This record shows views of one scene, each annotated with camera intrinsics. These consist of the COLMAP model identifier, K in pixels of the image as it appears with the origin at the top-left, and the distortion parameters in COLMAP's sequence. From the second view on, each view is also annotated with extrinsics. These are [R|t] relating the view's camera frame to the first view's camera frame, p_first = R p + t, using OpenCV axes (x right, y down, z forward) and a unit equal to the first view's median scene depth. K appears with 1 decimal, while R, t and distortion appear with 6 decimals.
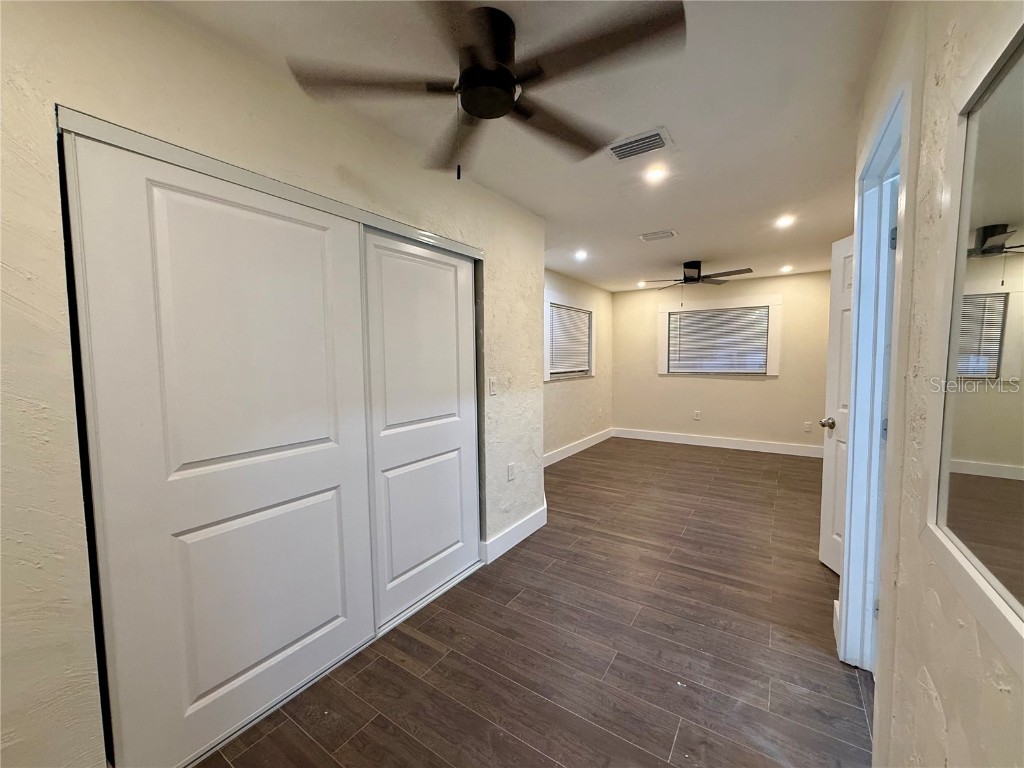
lens RADIAL K [[407.7, 0, 508.6], [0, 407.7, 384.7], [0, 0, 1]] dist [-0.000673, -0.000016]
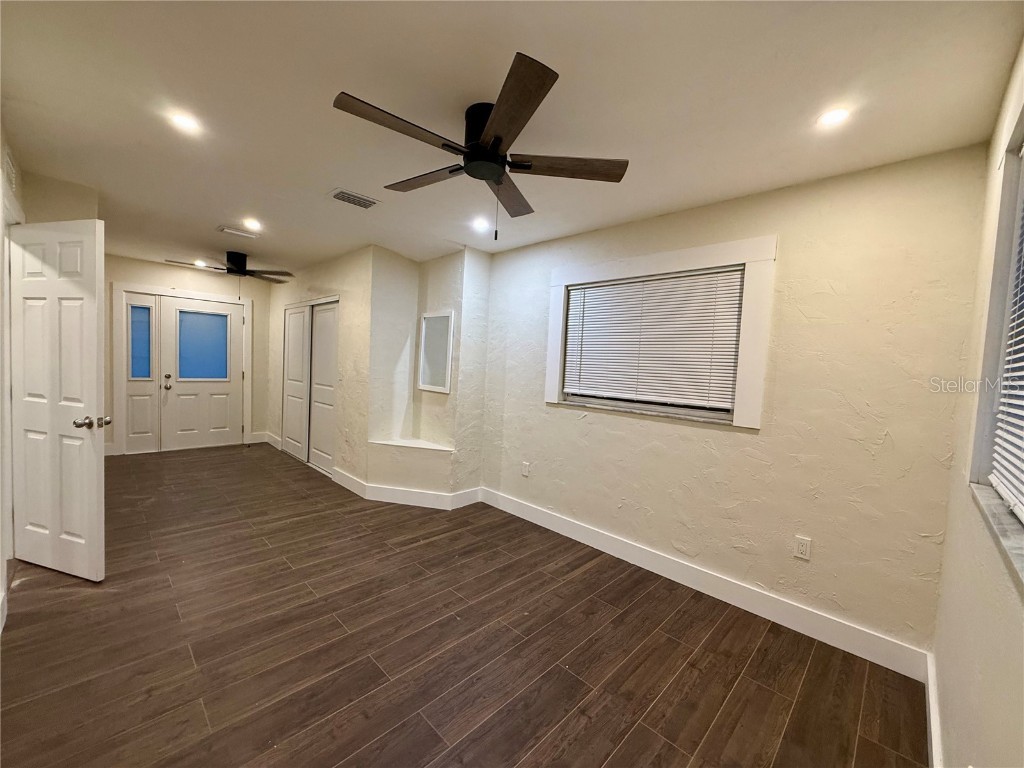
lens RADIAL K [[409.3, 0, 509.1], [0, 409.3, 384.3], [0, 0, 1]] dist [-0.000074, 0.000124]
pose [[-0.180560, 0.049990, -0.982293, 1.067605], [-0.111541, 0.991224, 0.070947, -0.110580], [0.977219, 0.122376, -0.173400, 1.437289]]
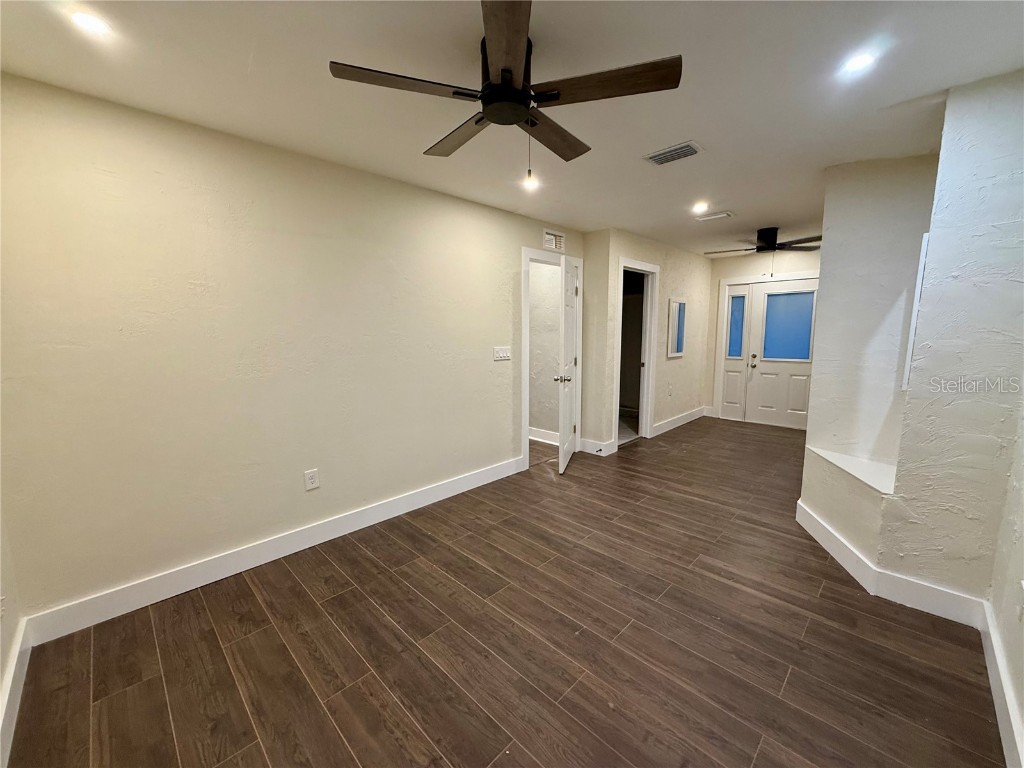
lens RADIAL K [[407.7, 0, 508.6], [0, 407.7, 384.7], [0, 0, 1]] dist [-0.000673, -0.000016]
pose [[-0.982102, -0.007579, 0.188199, 0.497387], [0.029615, 0.980549, 0.194027, -0.130622], [-0.186009, 0.196128, -0.962774, 1.755352]]
